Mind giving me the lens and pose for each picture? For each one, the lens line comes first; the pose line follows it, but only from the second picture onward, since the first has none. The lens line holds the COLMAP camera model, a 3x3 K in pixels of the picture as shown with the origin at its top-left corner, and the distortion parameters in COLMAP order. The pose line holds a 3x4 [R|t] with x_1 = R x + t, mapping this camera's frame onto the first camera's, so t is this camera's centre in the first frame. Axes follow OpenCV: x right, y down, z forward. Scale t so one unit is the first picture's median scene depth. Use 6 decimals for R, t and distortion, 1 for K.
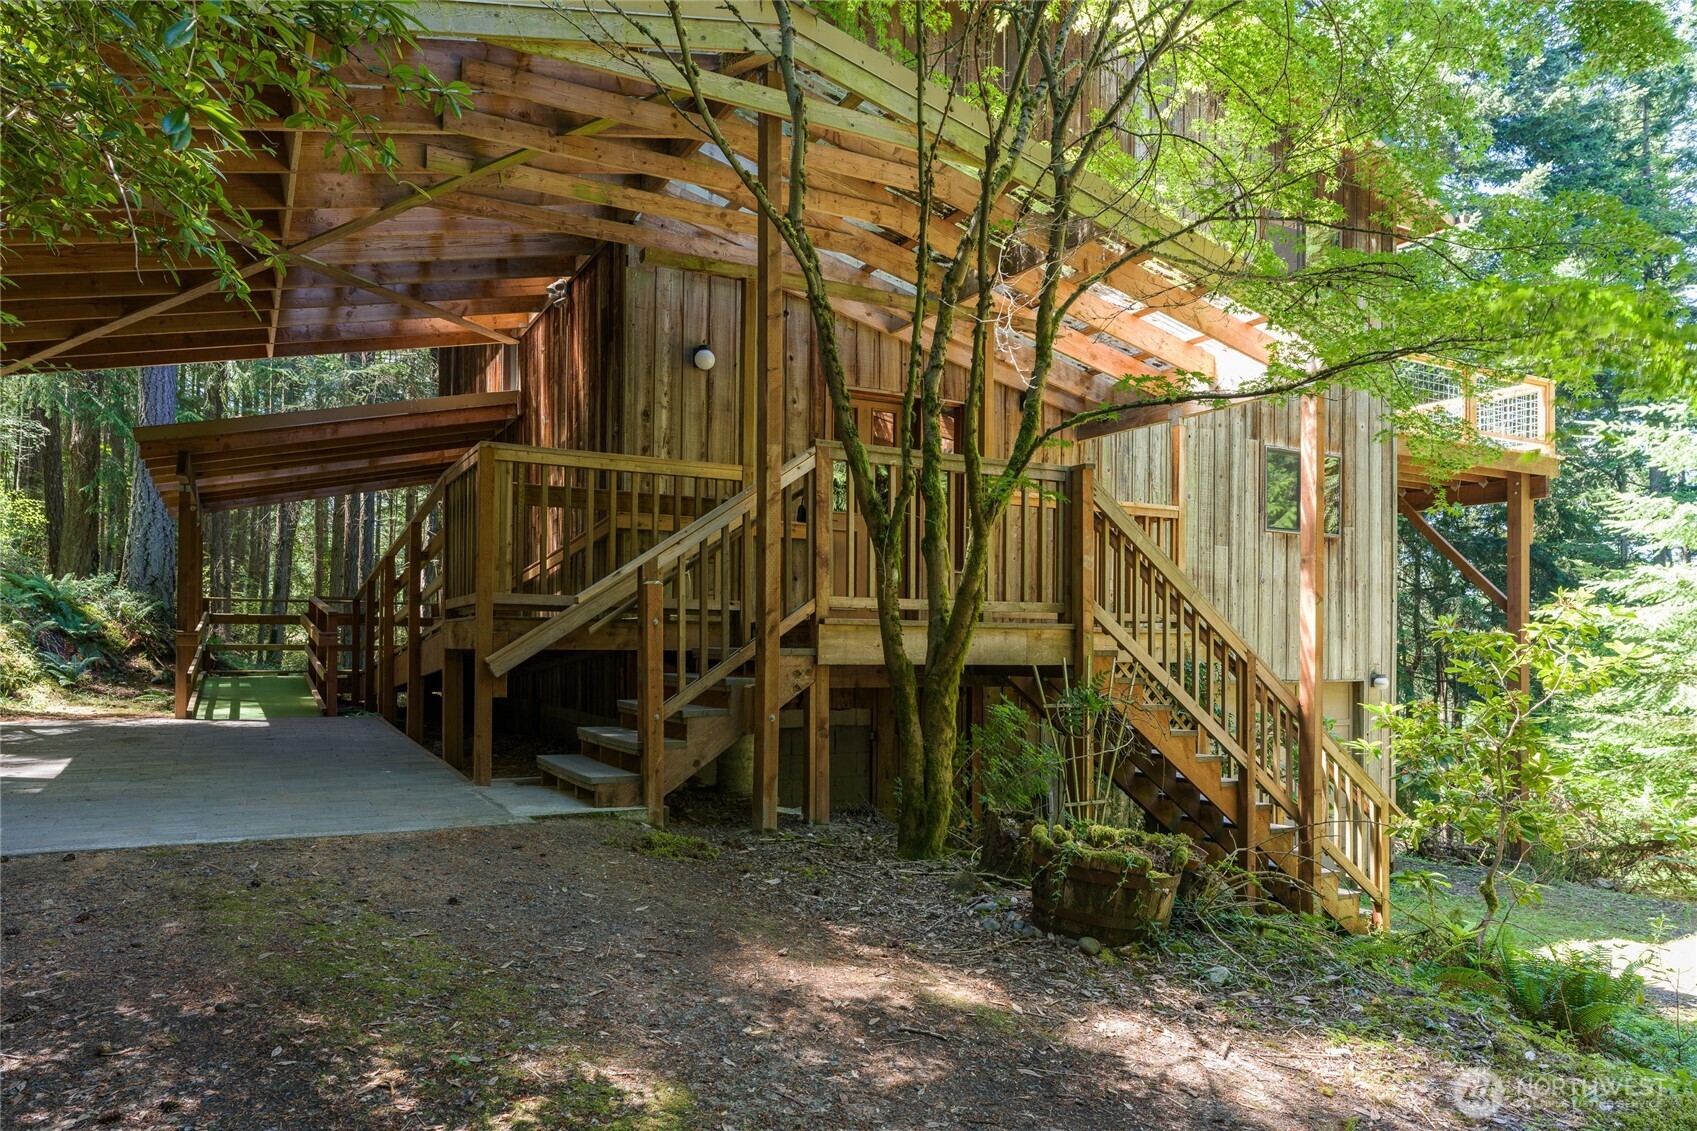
lens RADIAL K [[1109.4, 0, 847.9], [0, 1109.4, 632.0], [0, 0, 1]] dist [-0.001102, 0.002311]
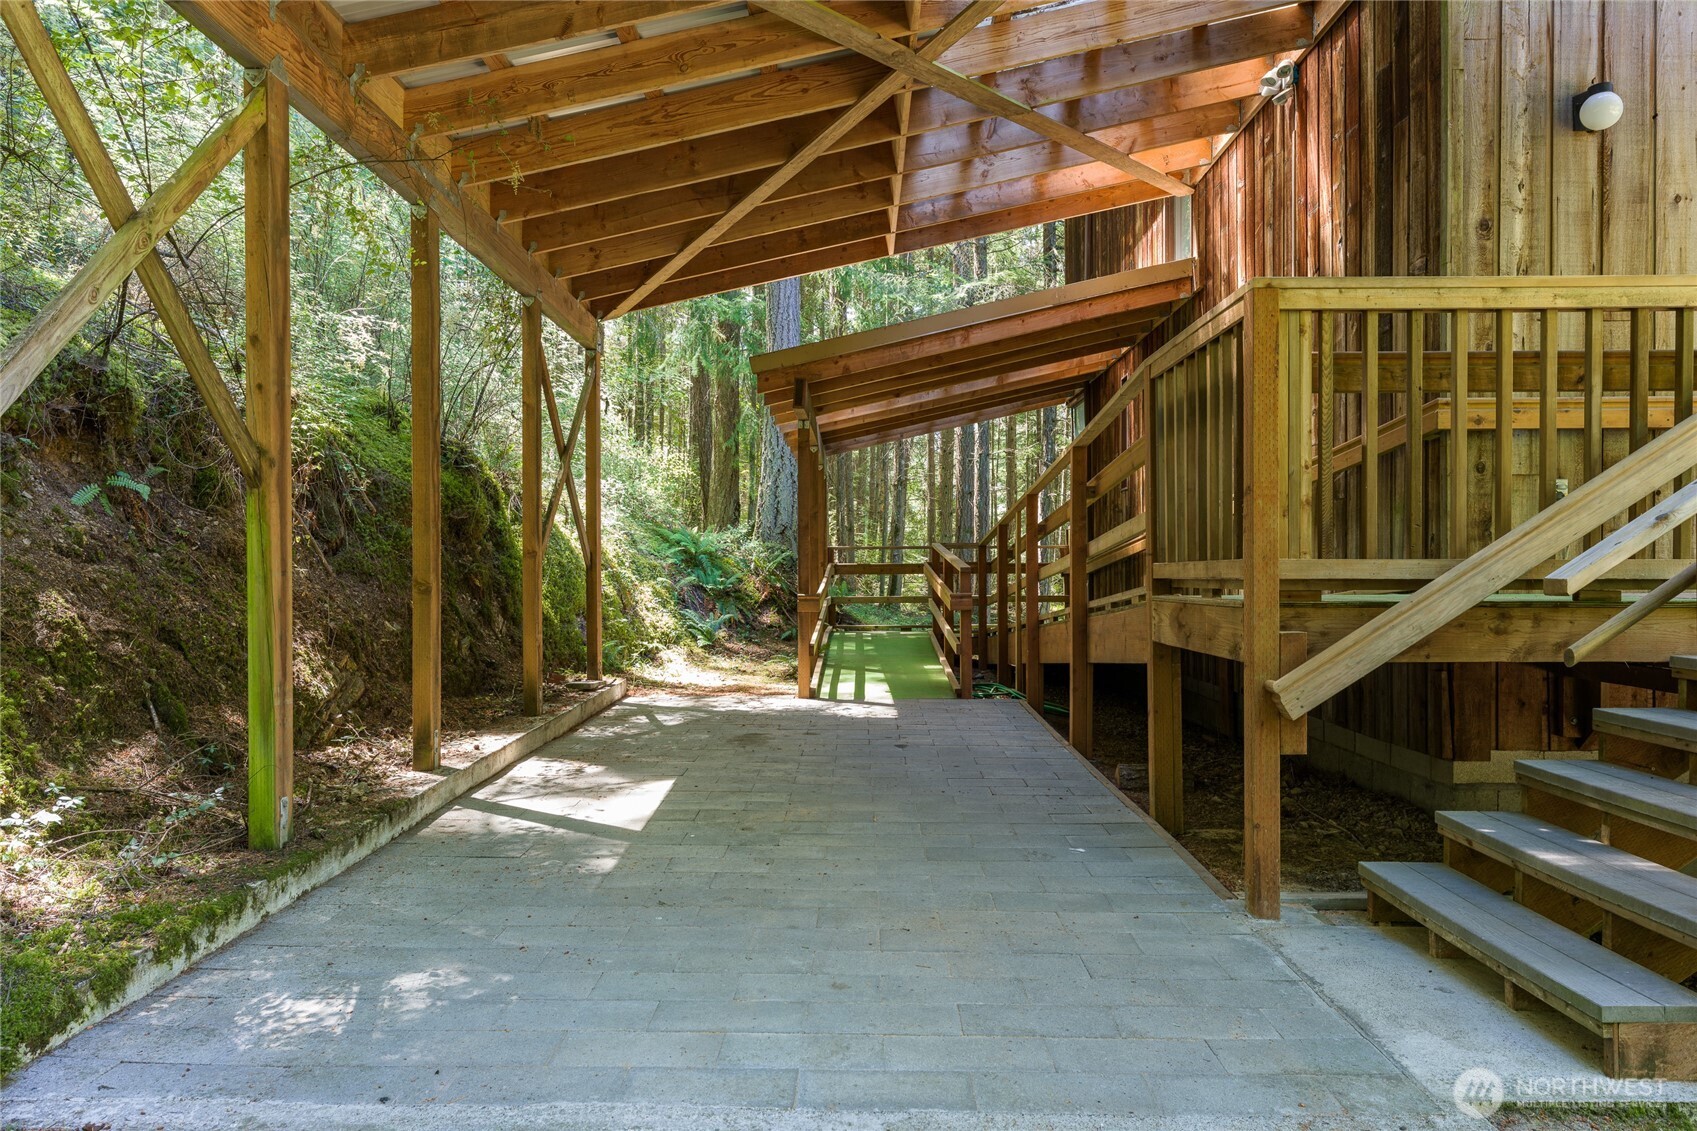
lens RADIAL K [[1079.3, 0, 848.5], [0, 1079.3, 565.5], [0, 0, 1]] dist [-0.001876, -0.001278]
pose [[0.870657, -0.013212, -0.491713, -0.154923], [0.017859, 0.999829, 0.004759, -0.024444], [0.491566, -0.012925, 0.870744, 0.281167]]
